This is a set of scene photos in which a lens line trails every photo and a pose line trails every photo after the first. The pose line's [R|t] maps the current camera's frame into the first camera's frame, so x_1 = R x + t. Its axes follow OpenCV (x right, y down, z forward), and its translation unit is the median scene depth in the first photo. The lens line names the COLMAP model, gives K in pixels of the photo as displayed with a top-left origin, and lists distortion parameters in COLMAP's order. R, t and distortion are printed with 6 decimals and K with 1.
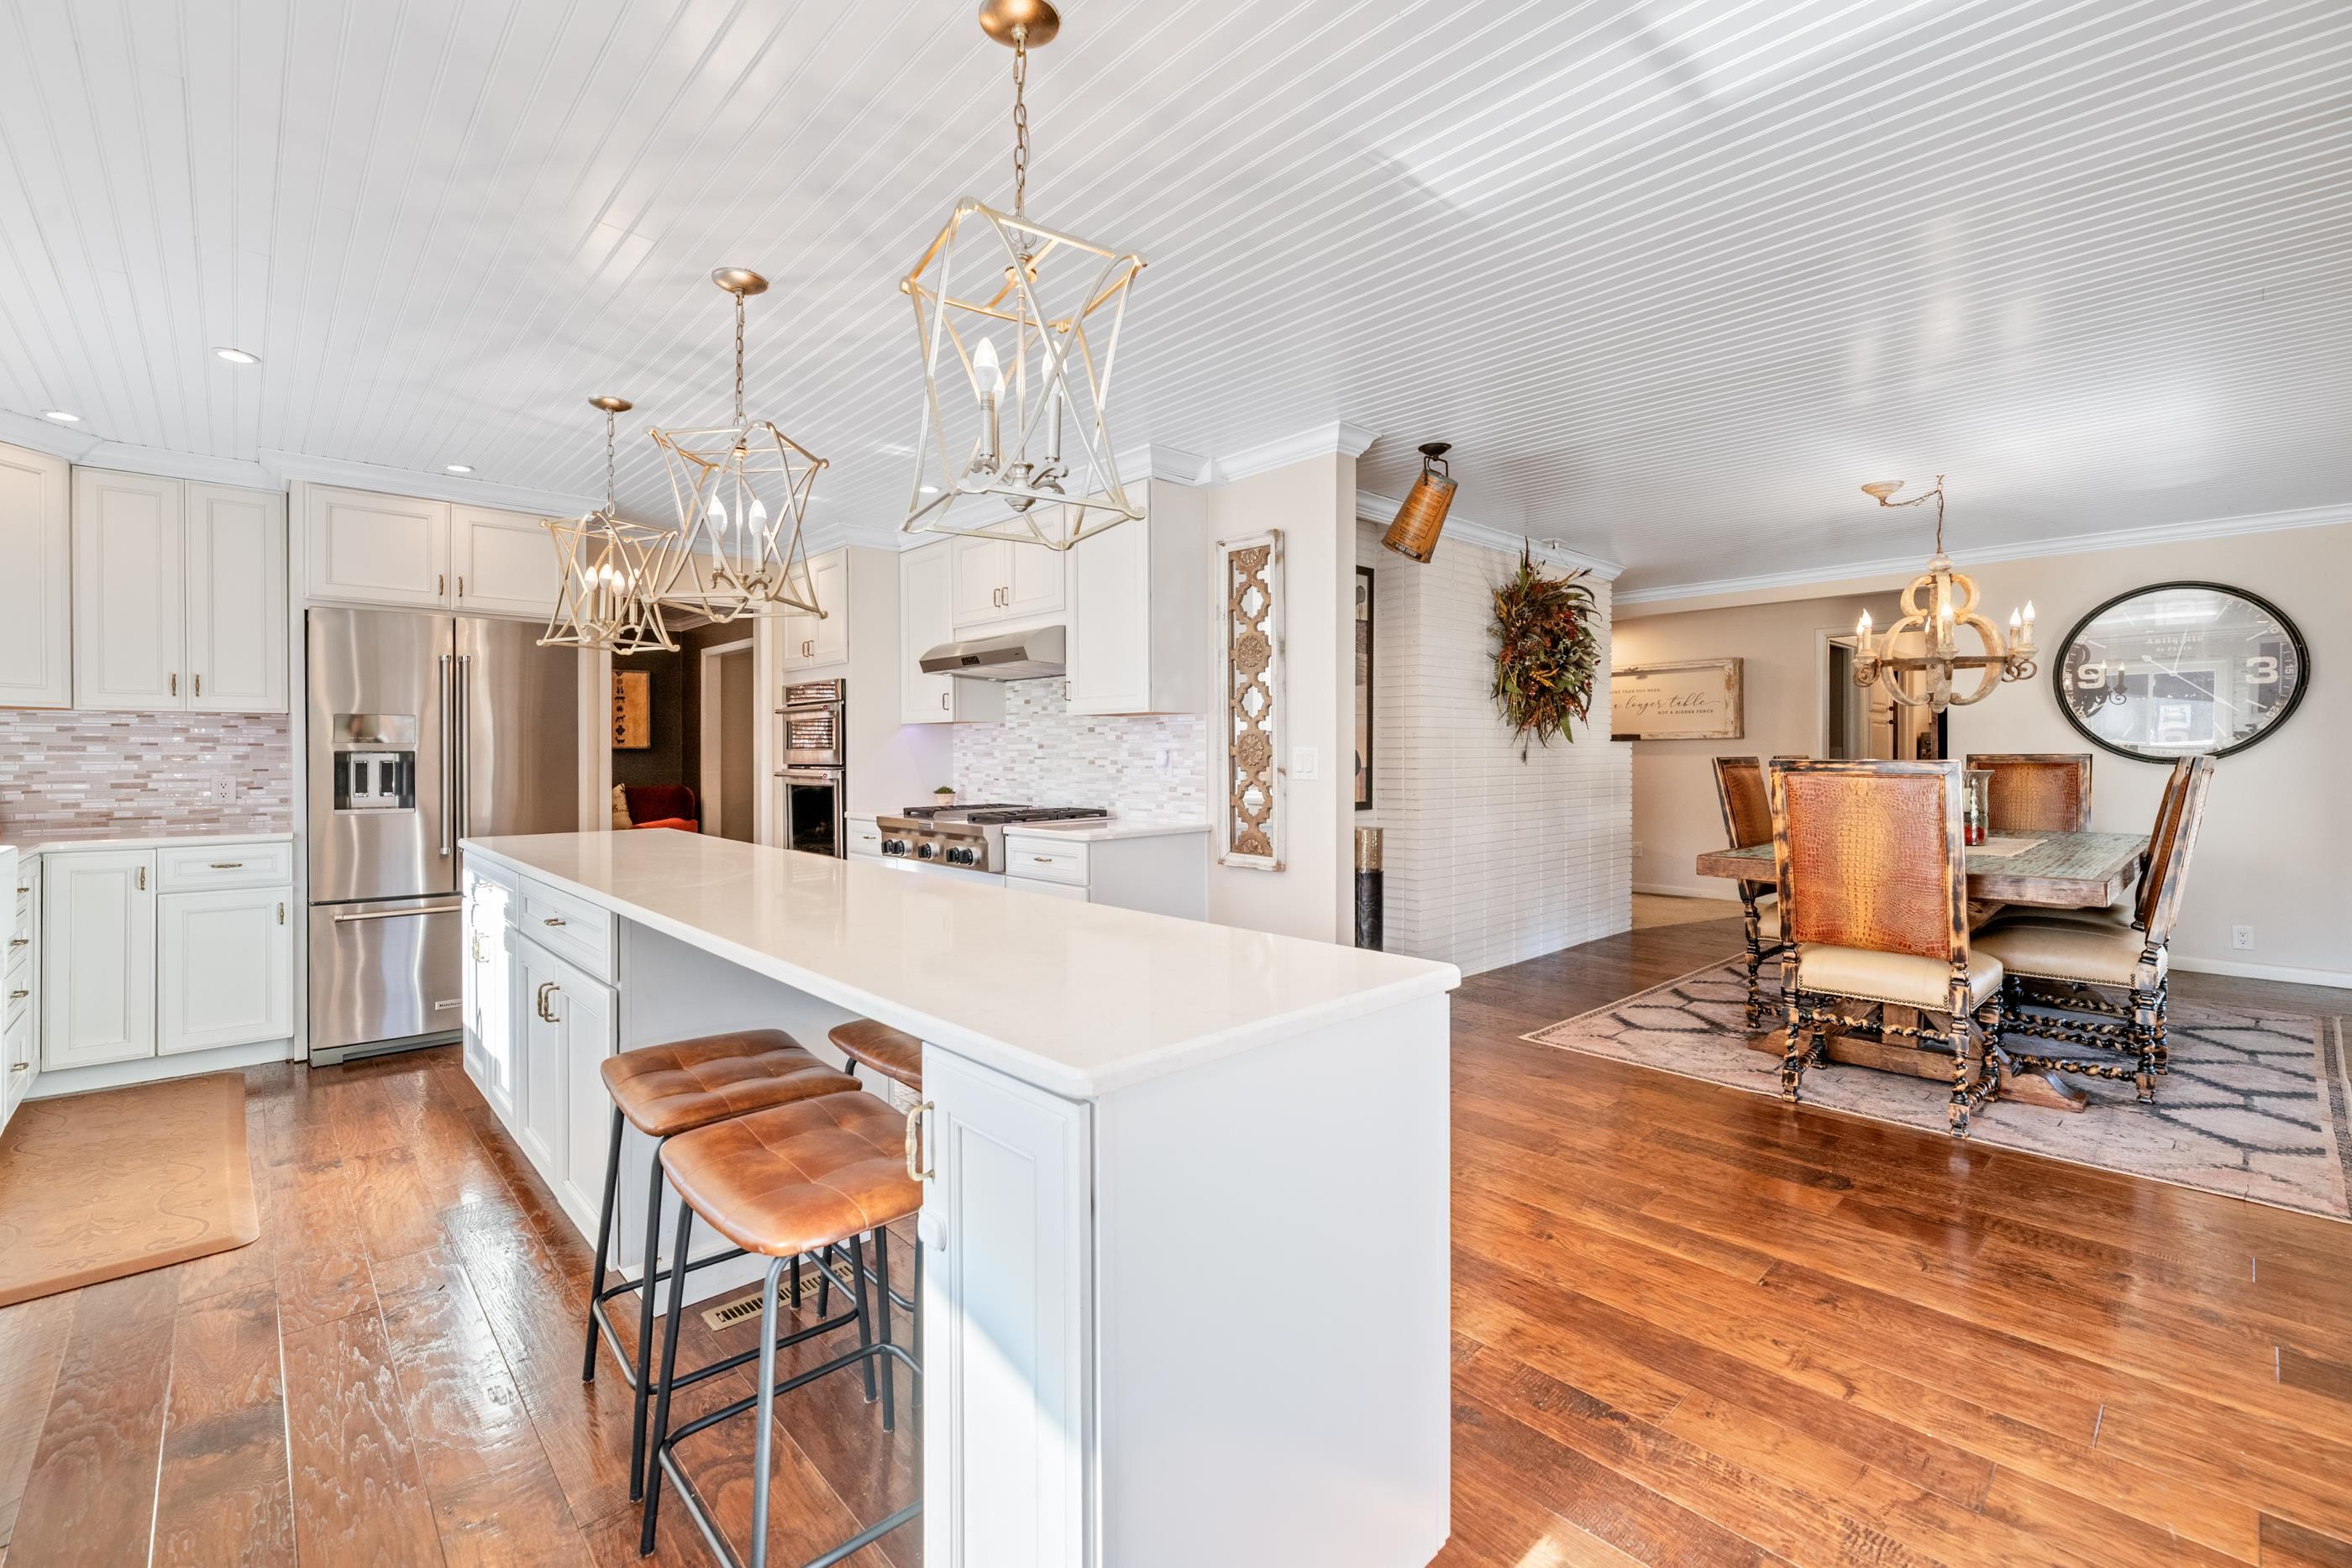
lens RADIAL K [[1002.5, 0, 1171.1], [0, 1002.5, 765.4], [0, 0, 1]] dist [-0.000249, -0.001752]
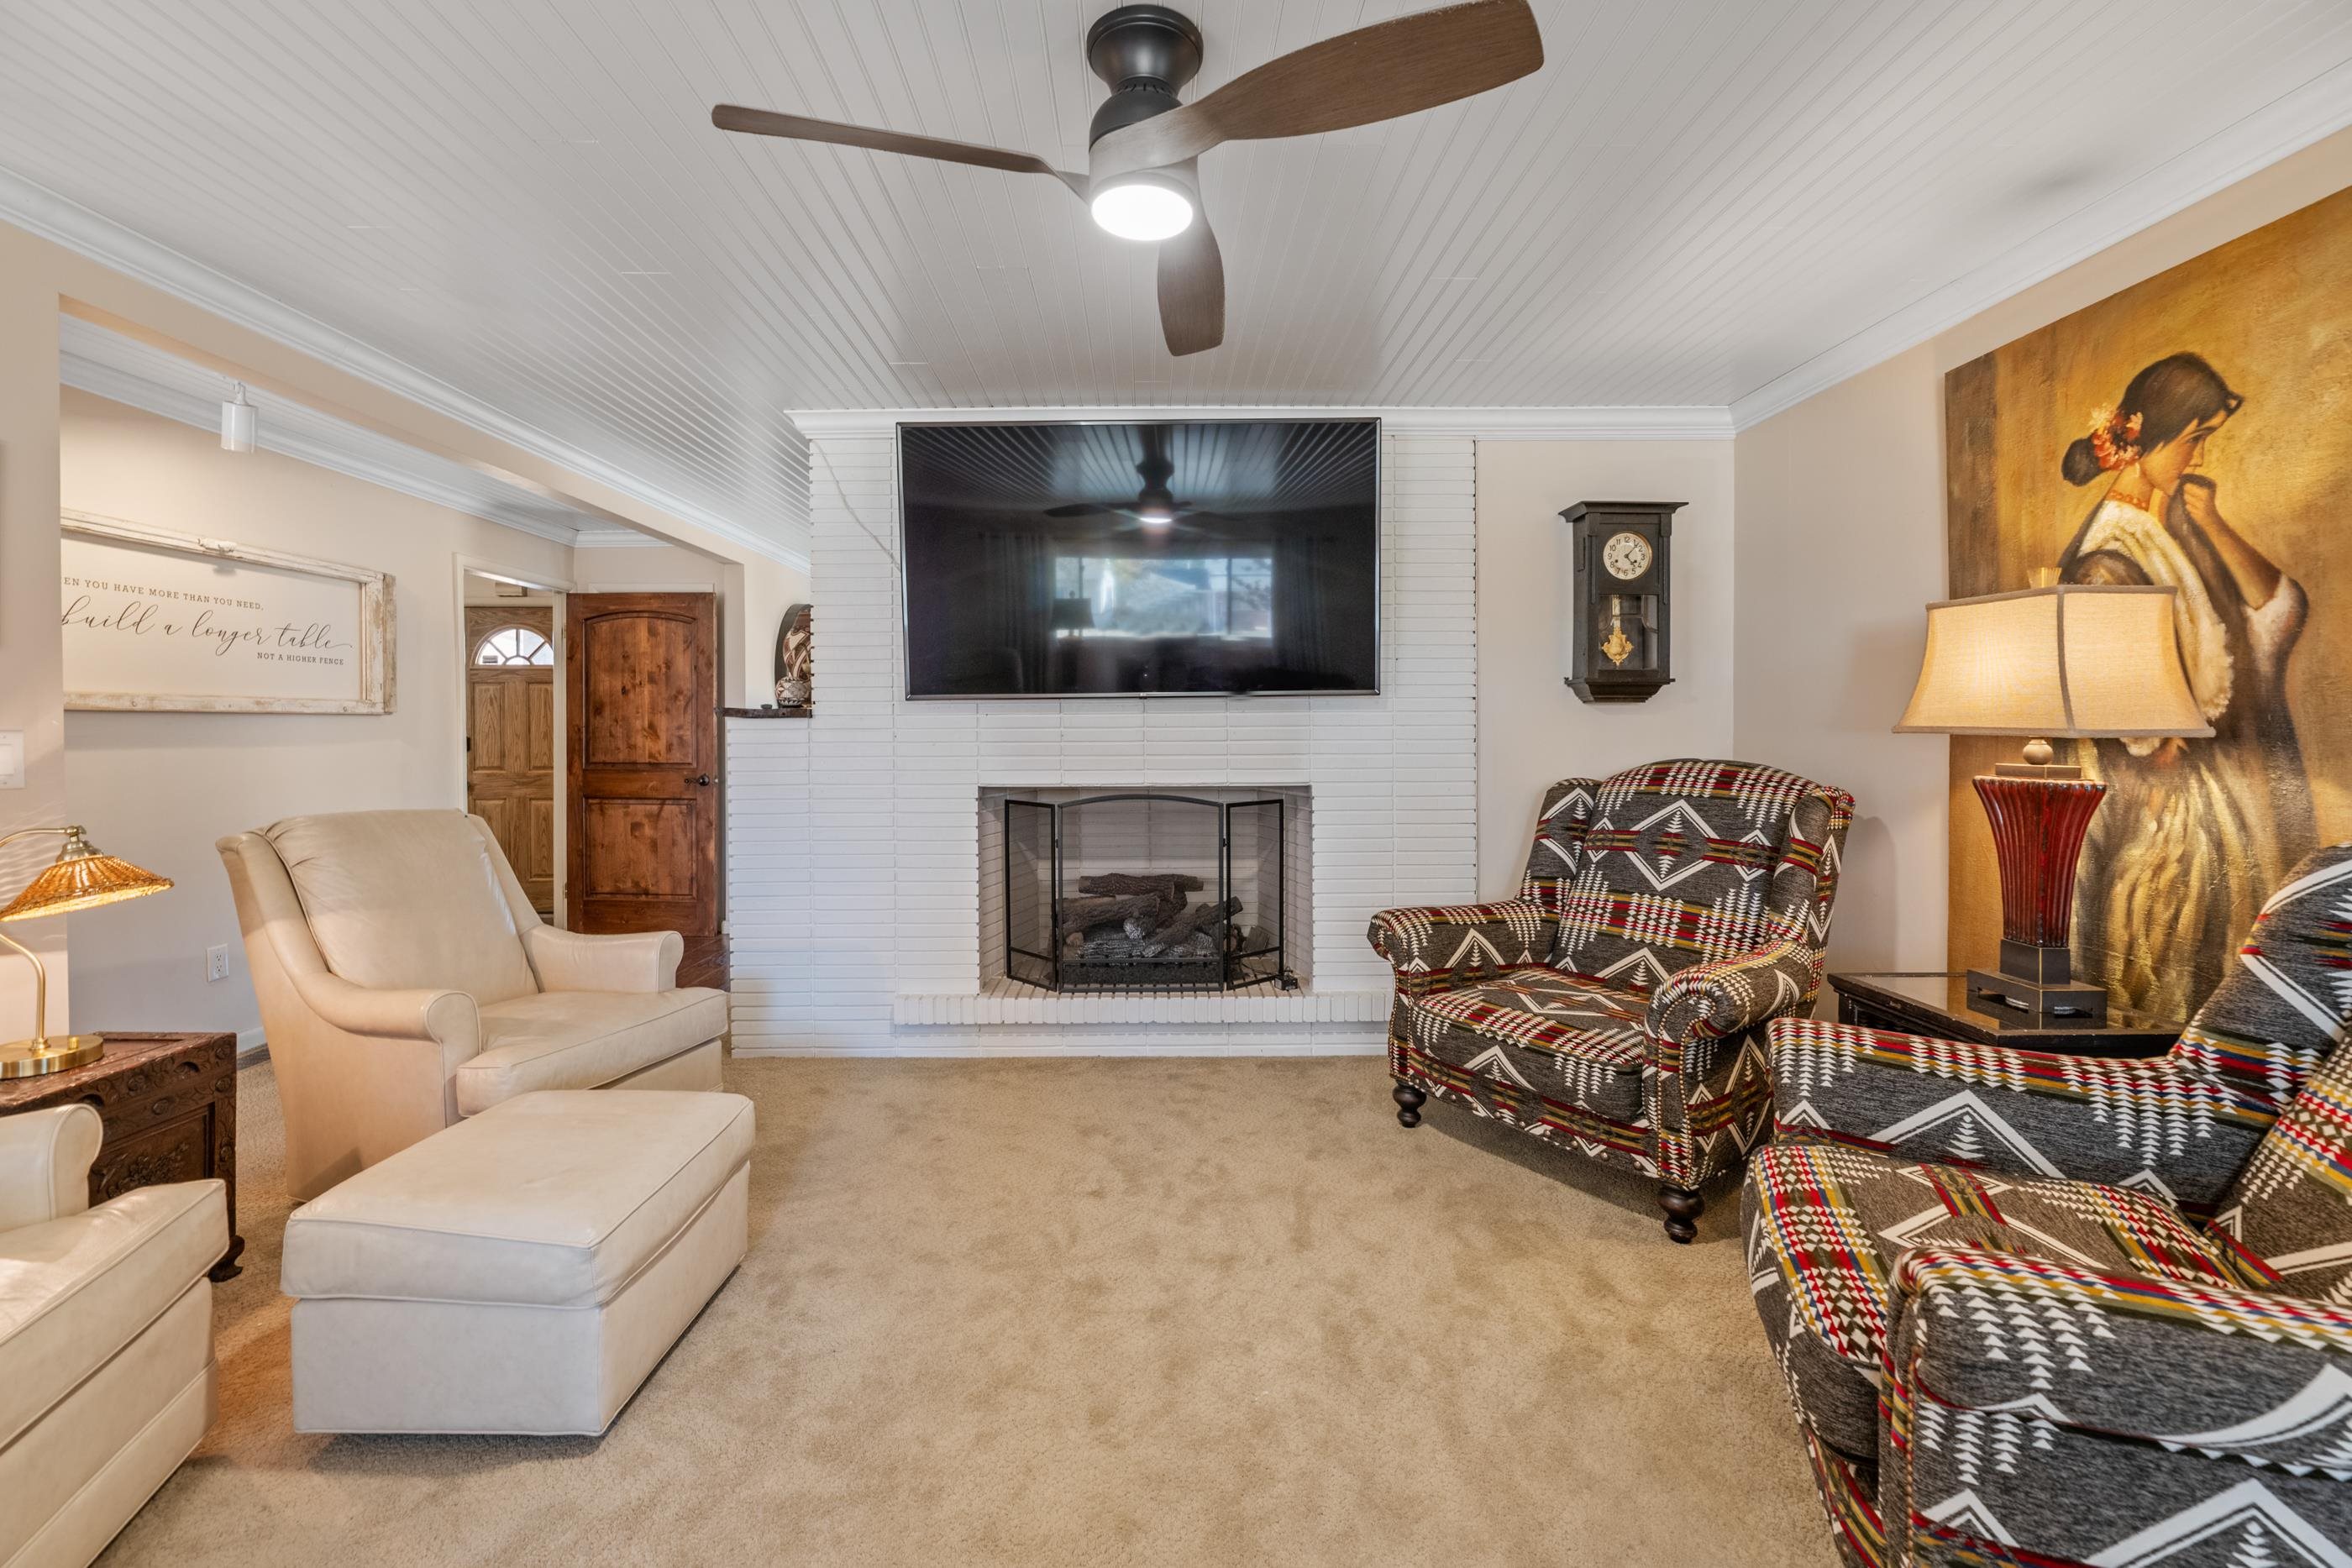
lens RADIAL K [[1002.5, 0, 1154.3], [0, 1002.5, 737.8], [0, 0, 1]] dist [-0.000249, -0.001752]
pose [[-0.749009, -0.004708, 0.662543, -0.245528], [0.011113, 0.999745, 0.019668, -0.035888], [-0.662466, 0.022094, -0.748766, 2.026727]]
